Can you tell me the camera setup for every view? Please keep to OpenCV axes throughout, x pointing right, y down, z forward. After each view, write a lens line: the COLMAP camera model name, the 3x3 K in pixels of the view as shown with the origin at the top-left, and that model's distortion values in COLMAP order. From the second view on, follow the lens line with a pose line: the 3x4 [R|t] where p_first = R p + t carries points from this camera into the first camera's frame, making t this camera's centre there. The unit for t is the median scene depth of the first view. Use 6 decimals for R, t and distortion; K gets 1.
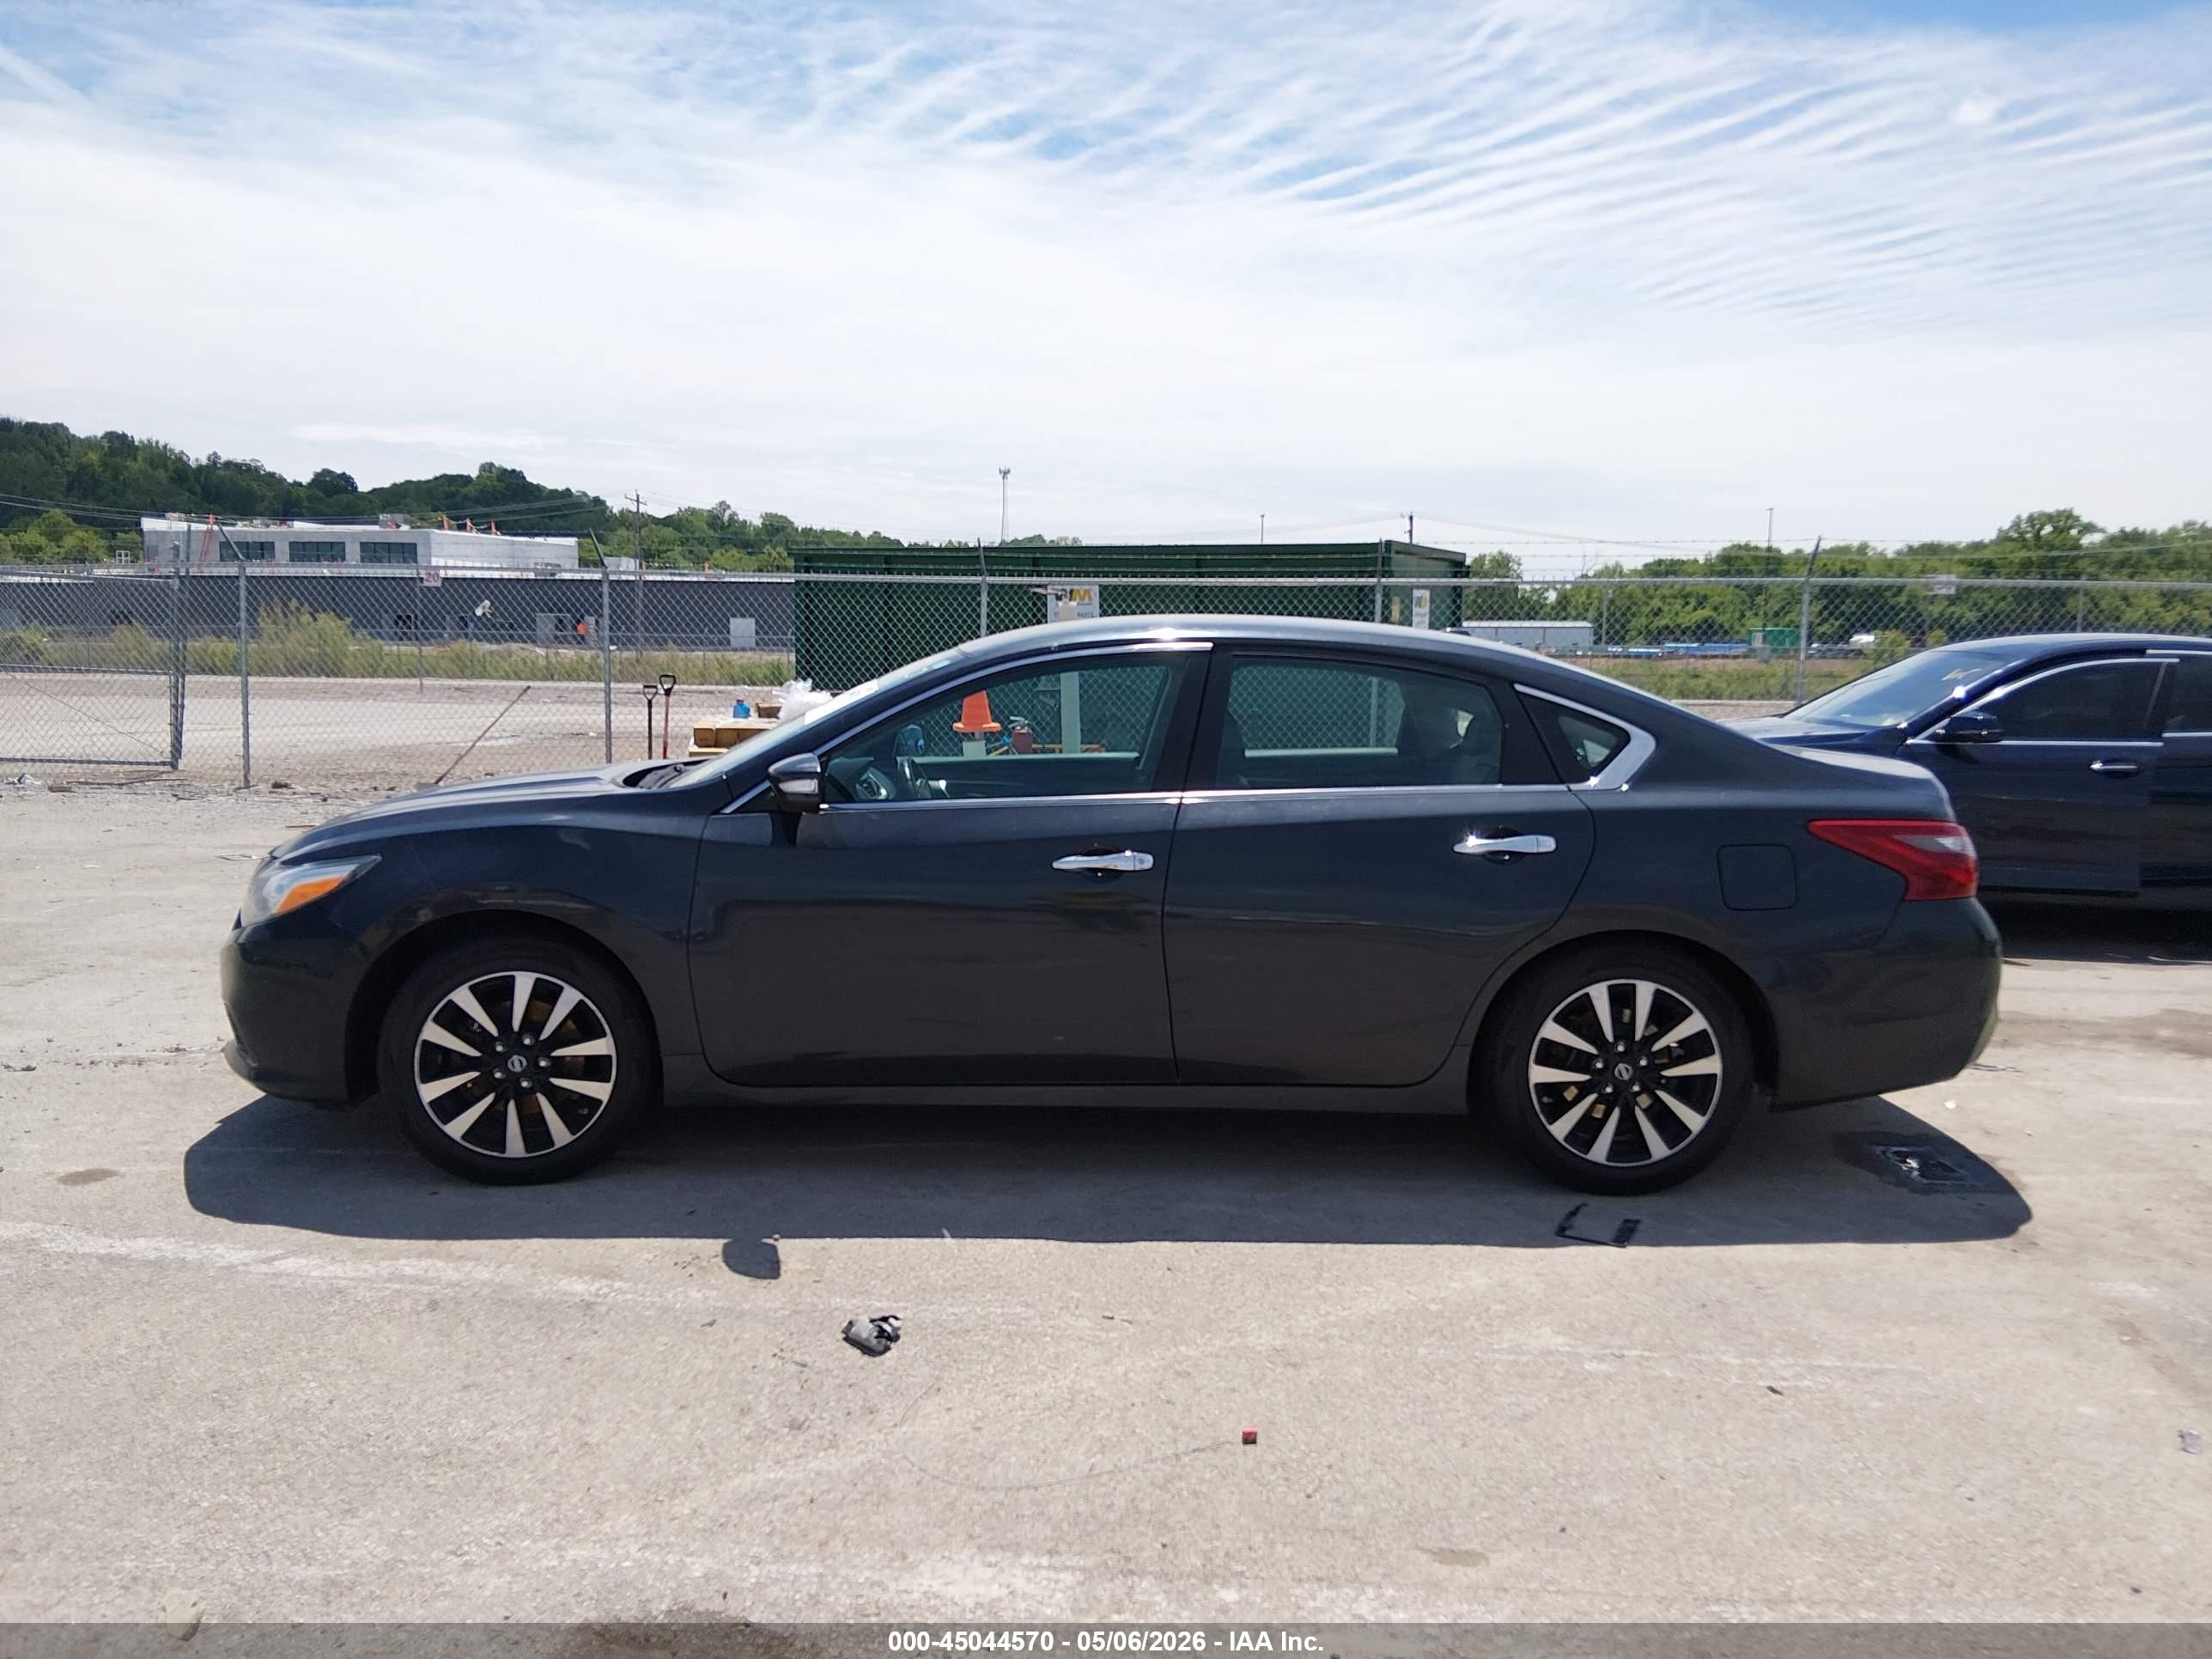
lens RADIAL K [[1667.9, 0, 1106.5], [0, 1667.9, 835.1], [0, 0, 1]] dist [0.056474, -0.085713]
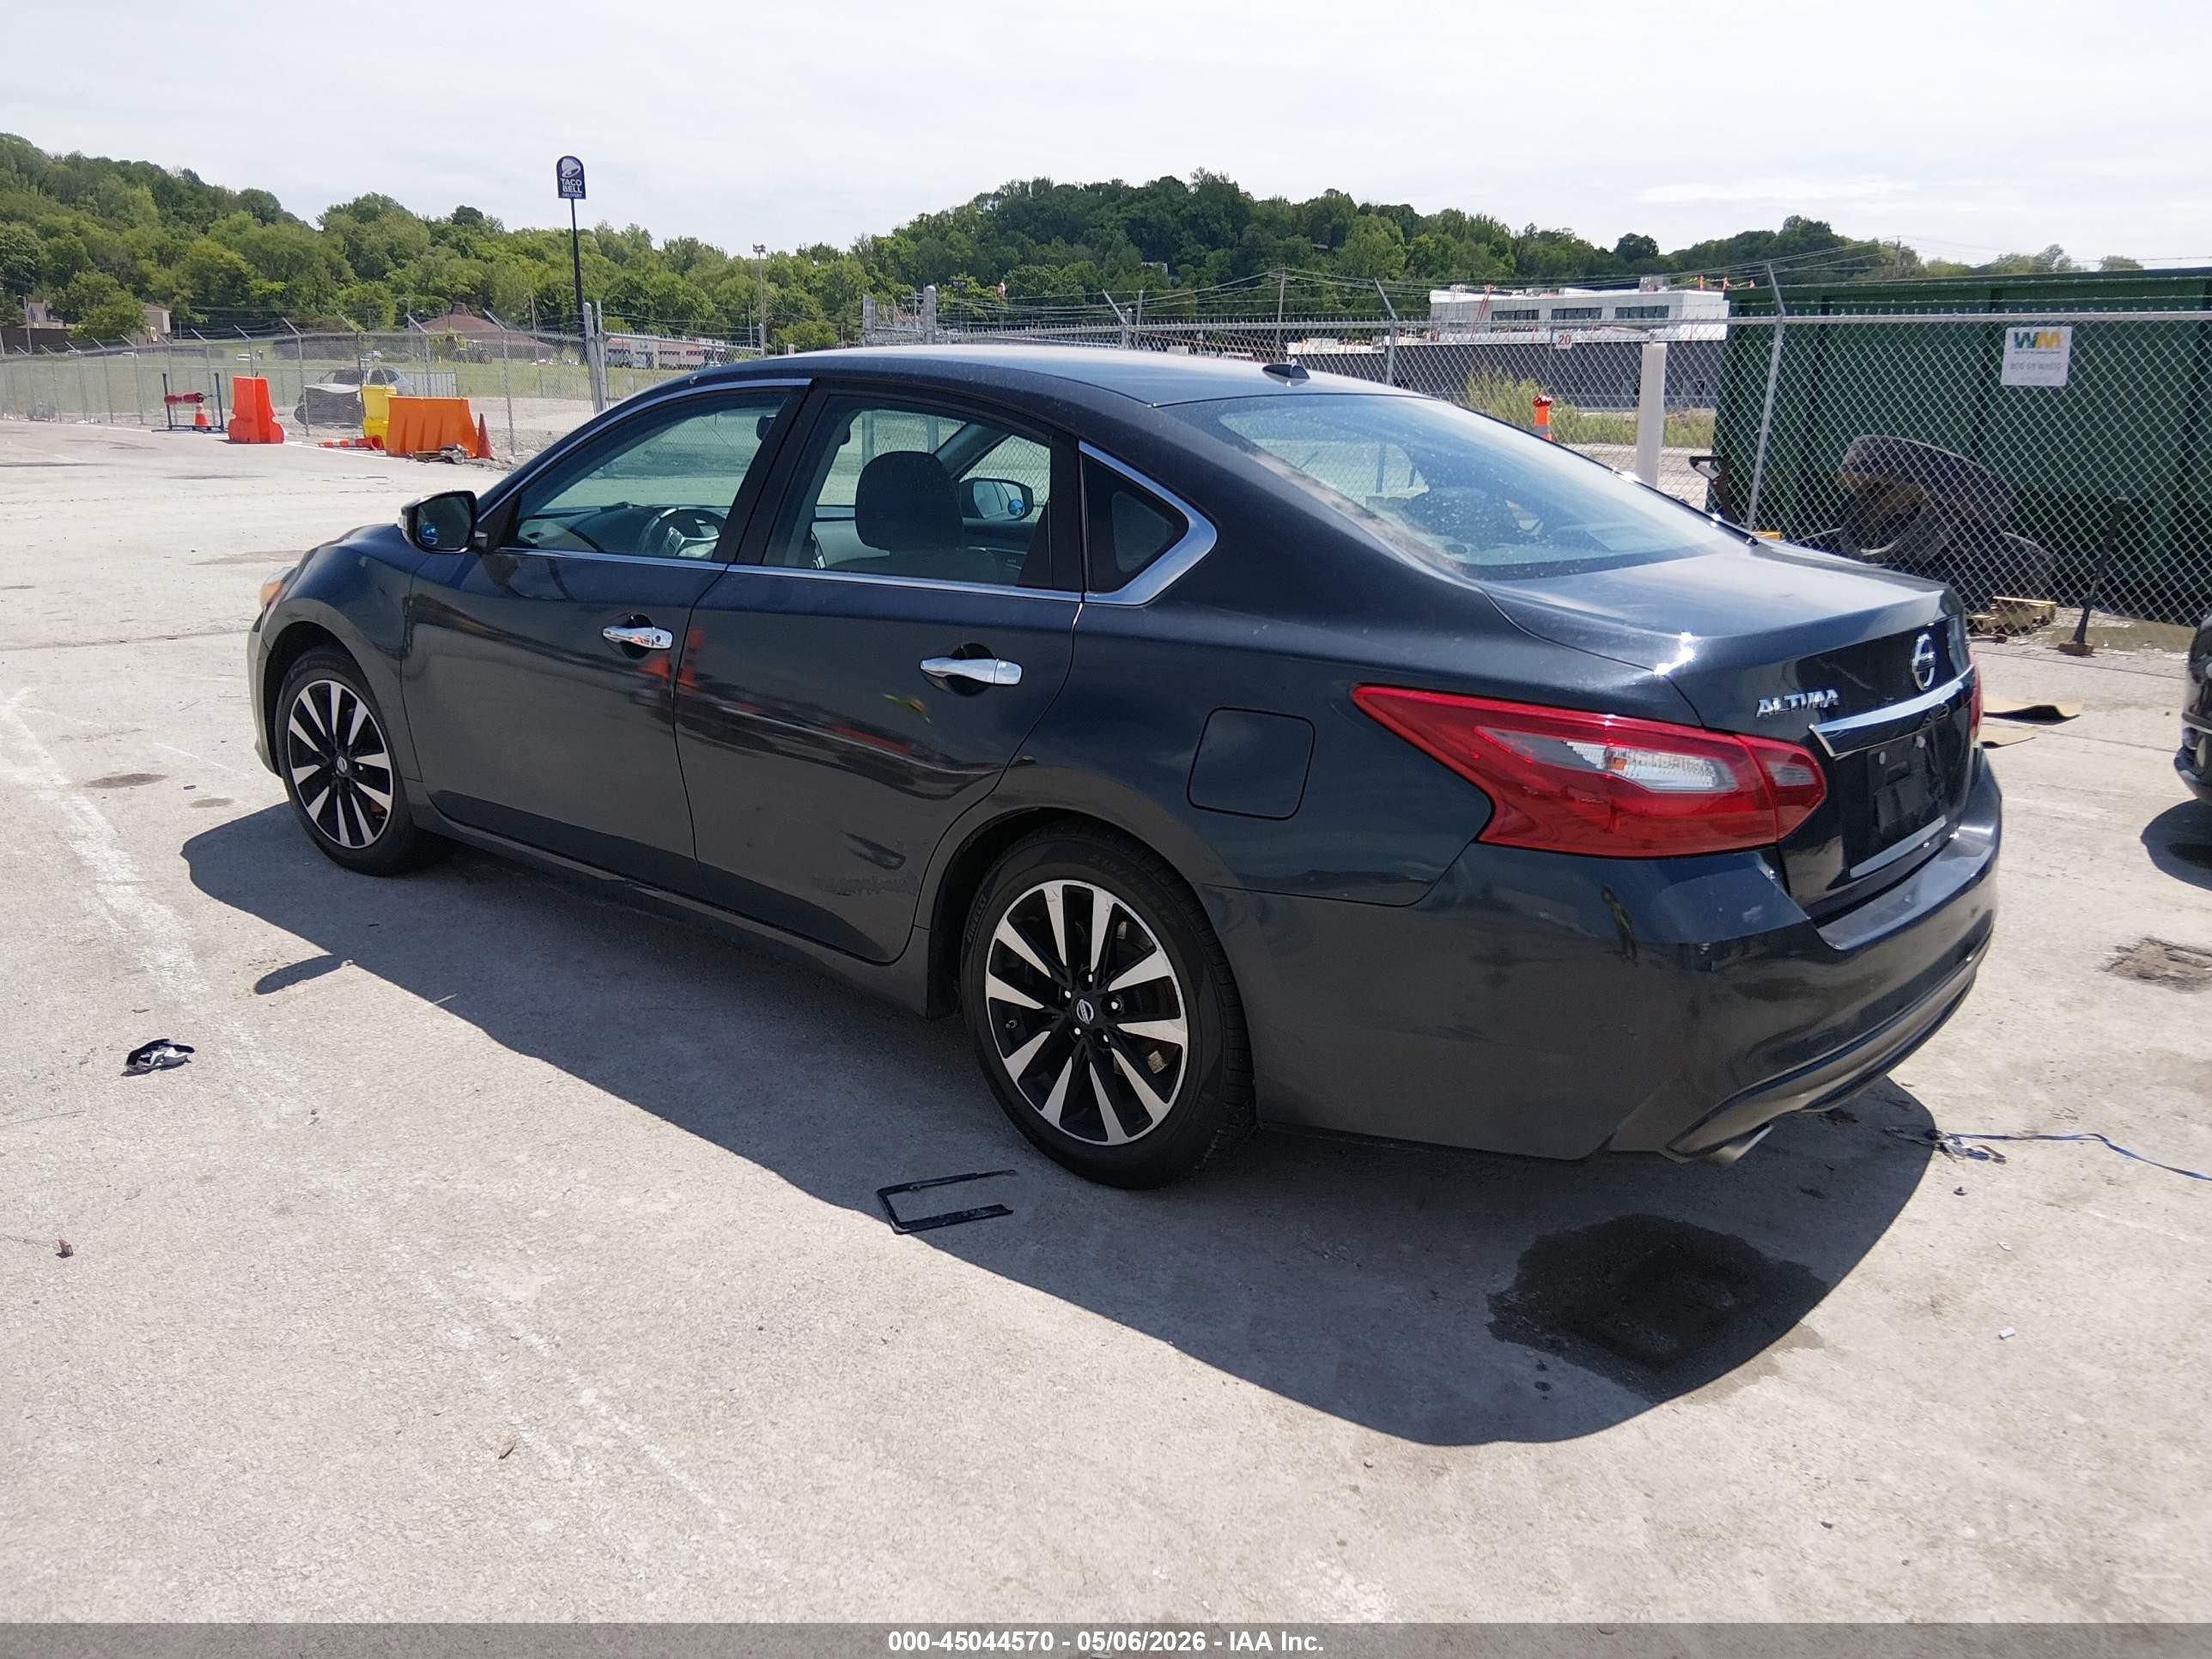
lens RADIAL K [[1661.3, 0, 1105.2], [0, 1661.3, 885.2], [0, 0, 1]] dist [0.007312, -0.026325]
pose [[0.752838, 0.187104, -0.631053, 0.739113], [-0.081666, 0.977890, 0.192513, -0.042410], [0.653120, -0.093396, 0.751473, 0.497502]]
